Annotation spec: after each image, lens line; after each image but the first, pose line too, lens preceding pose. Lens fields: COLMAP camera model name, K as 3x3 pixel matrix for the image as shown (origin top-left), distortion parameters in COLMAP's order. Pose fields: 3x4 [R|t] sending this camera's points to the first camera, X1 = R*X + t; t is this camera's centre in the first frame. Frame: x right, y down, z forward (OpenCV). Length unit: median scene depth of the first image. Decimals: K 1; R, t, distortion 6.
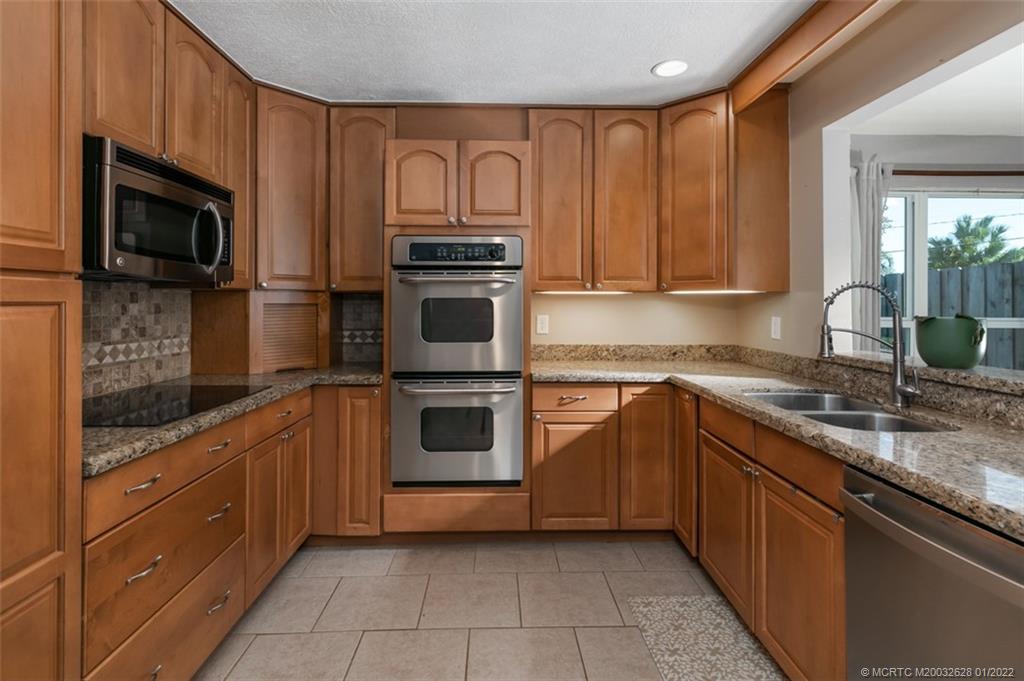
lens RADIAL K [[522.9, 0, 511.1], [0, 522.9, 299.0], [0, 0, 1]] dist [0.000658, -0.000098]
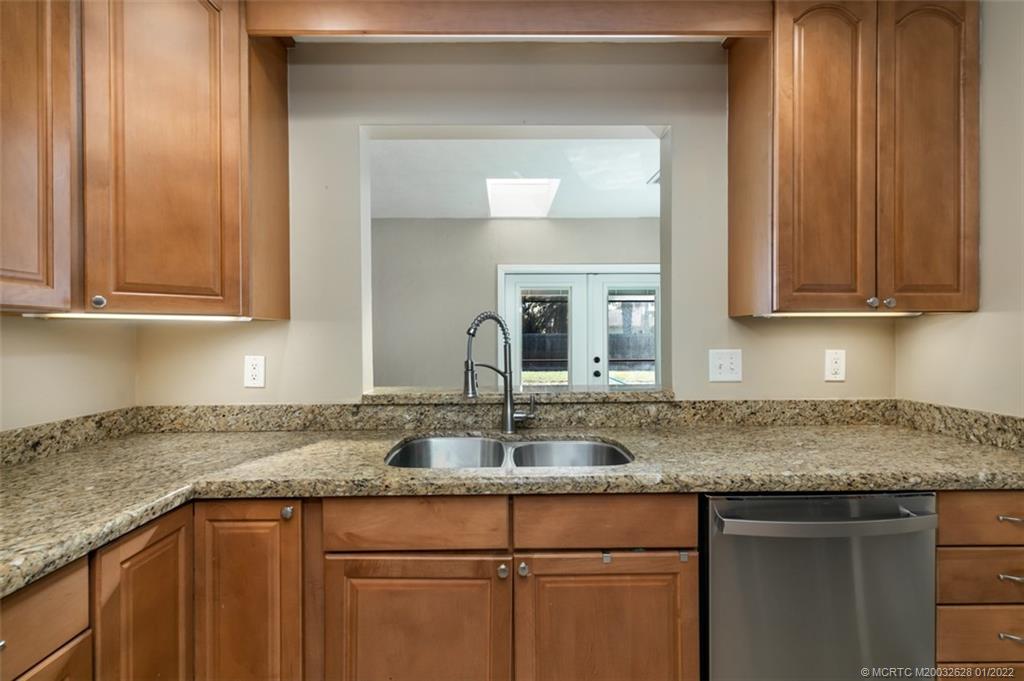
lens RADIAL K [[449.5, 0, 512.0], [0, 449.5, 340.5], [0, 0, 1]] dist [0.002323, 0.000173]
pose [[0.018049, -0.011832, 0.999767, -0.144175], [0.000435, 0.999930, 0.011826, 0.007653], [-0.999837, 0.000222, 0.018053, 0.894083]]
